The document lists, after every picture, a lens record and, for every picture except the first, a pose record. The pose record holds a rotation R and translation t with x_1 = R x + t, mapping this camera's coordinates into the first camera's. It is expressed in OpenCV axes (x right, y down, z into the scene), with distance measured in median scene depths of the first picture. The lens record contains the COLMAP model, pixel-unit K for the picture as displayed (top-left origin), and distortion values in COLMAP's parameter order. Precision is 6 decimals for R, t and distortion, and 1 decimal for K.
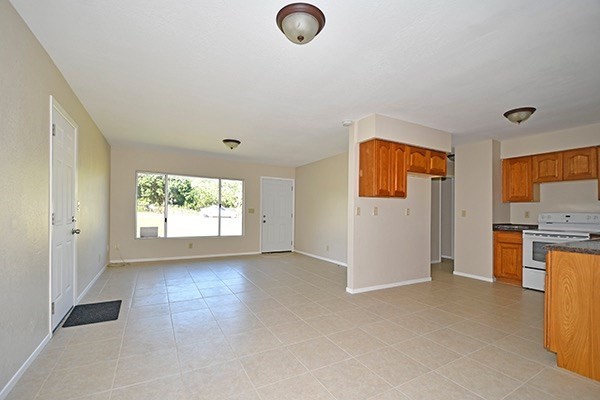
lens RADIAL K [[271.0, 0, 301.5], [0, 271.0, 201.1], [0, 0, 1]] dist [-0.020281, -0.003227]
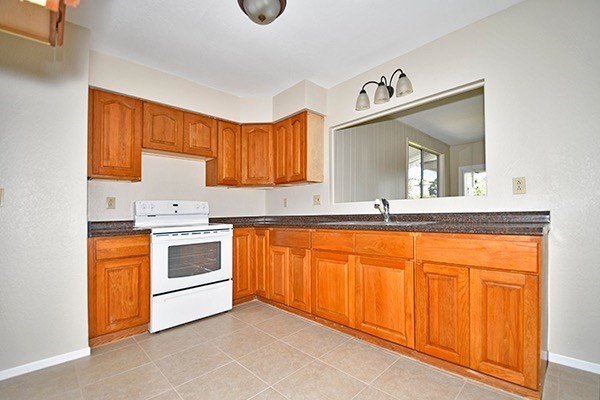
lens RADIAL K [[272.4, 0, 291.0], [0, 272.4, 211.6], [0, 0, 1]] dist [0.003415, -0.000262]
pose [[-0.246239, 0.001563, 0.969208, 0.218194], [-0.017315, 0.999832, -0.006012, 0.071999], [-0.969054, -0.018262, -0.246171, 0.858765]]
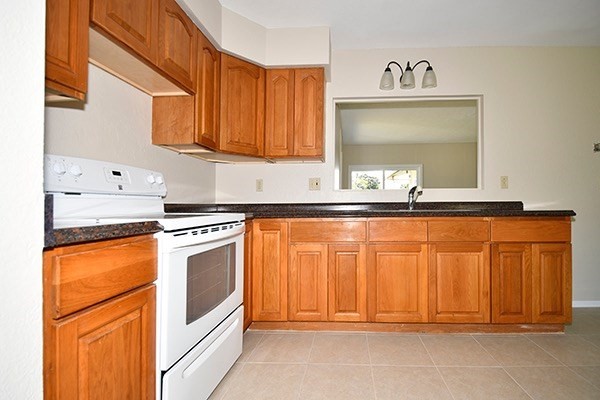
lens RADIAL K [[298.2, 0, 326.0], [0, 298.2, 208.7], [0, 0, 1]] dist [-0.004220, -0.000792]
pose [[-0.859562, -0.007577, 0.510975, 0.573481], [-0.020600, 0.999591, -0.019831, 0.100903], [-0.510616, -0.027572, -0.859367, 1.157369]]
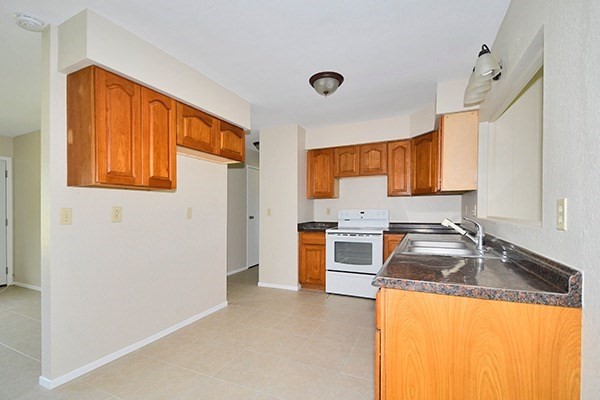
lens RADIAL K [[272.4, 0, 299.0], [0, 272.4, 205.5], [0, 0, 1]] dist [0.003415, -0.000262]
pose [[0.815272, -0.013286, 0.578925, 0.226379], [-0.001889, 0.999670, 0.025602, 0.005139], [-0.579075, -0.021966, 0.814979, 0.306576]]
